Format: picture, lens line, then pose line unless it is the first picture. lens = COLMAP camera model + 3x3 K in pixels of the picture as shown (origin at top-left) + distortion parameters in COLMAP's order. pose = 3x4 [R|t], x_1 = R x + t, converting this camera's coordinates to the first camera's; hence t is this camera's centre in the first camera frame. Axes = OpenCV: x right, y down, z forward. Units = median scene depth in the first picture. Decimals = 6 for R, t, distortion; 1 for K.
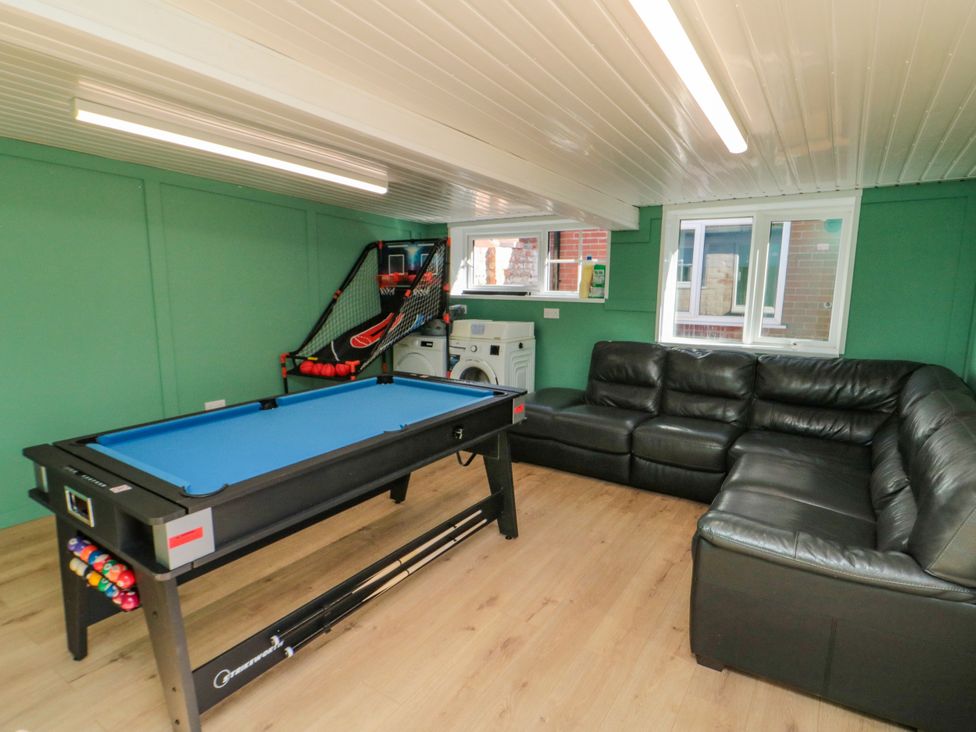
lens RADIAL K [[520.3, 0, 454.7], [0, 520.3, 361.8], [0, 0, 1]] dist [0.001657, -0.019157]
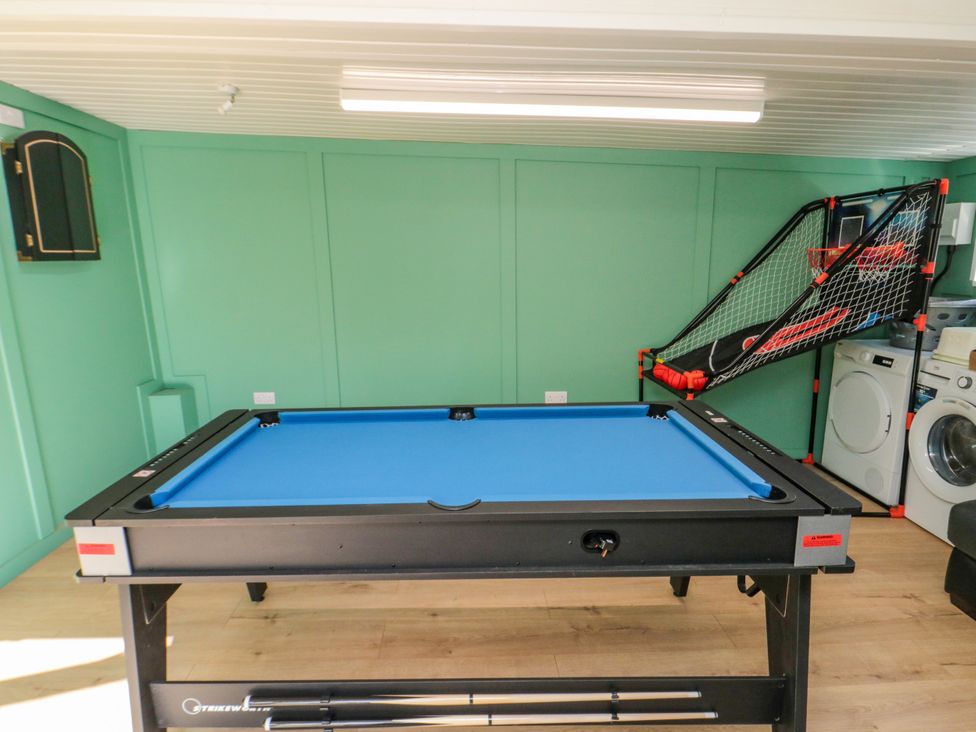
lens RADIAL K [[526.5, 0, 484.9], [0, 526.5, 362.5], [0, 0, 1]] dist [-0.000423, -0.012968]
pose [[0.597029, 0.141876, -0.789574, 0.179885], [-0.107957, 0.989493, 0.096168, -0.048042], [0.794922, 0.027824, 0.606073, 0.297386]]
